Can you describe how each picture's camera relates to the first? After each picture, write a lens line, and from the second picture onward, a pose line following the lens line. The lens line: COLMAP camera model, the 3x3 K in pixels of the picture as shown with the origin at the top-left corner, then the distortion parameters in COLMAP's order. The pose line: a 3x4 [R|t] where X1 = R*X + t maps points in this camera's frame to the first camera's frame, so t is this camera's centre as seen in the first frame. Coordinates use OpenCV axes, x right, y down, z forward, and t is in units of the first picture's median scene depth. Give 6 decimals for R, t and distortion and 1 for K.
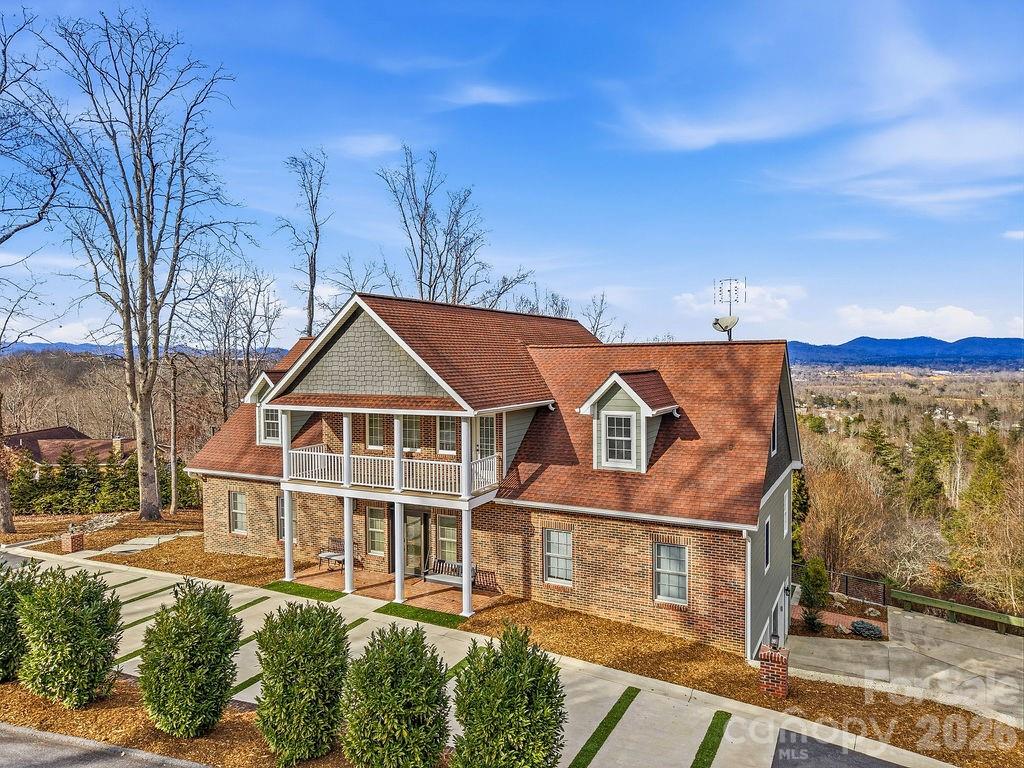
lens RADIAL K [[696.0, 0, 510.2], [0, 696.0, 376.9], [0, 0, 1]] dist [0.021516, -0.005789]
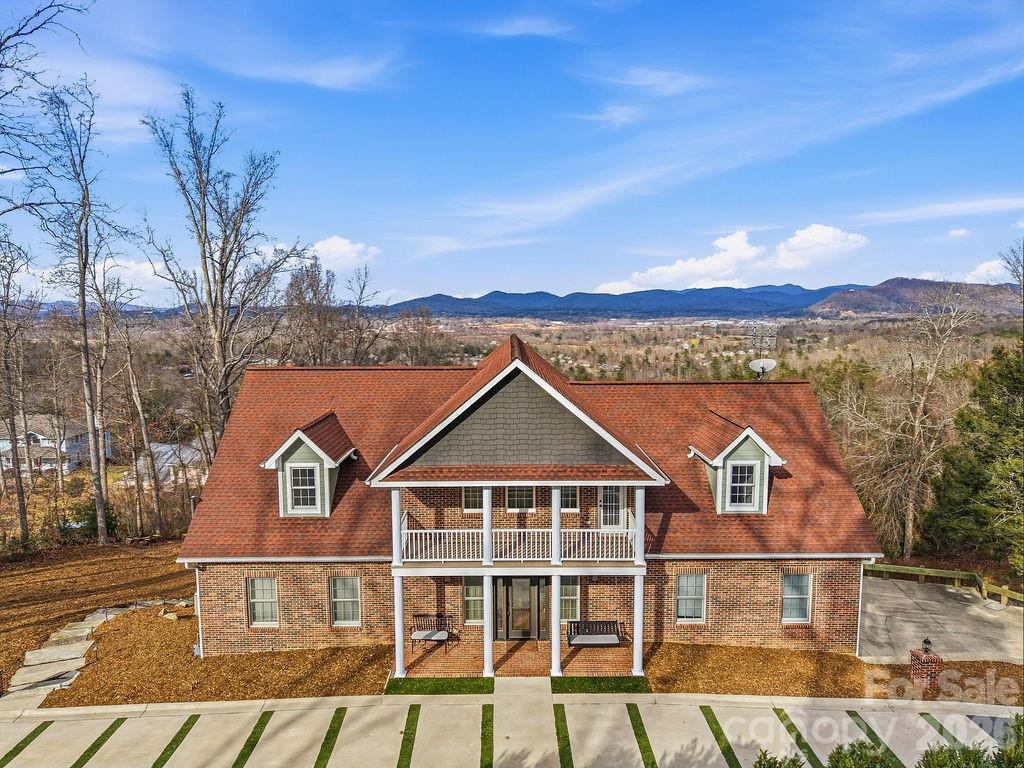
lens RADIAL K [[696.0, 0, 511.4], [0, 696.0, 389.9], [0, 0, 1]] dist [0.021516, -0.005789]
pose [[0.874265, -0.052366, 0.482617, -0.634292], [0.007227, 0.995459, 0.094920, -0.155314], [-0.485395, -0.079498, 0.870673, 0.212231]]
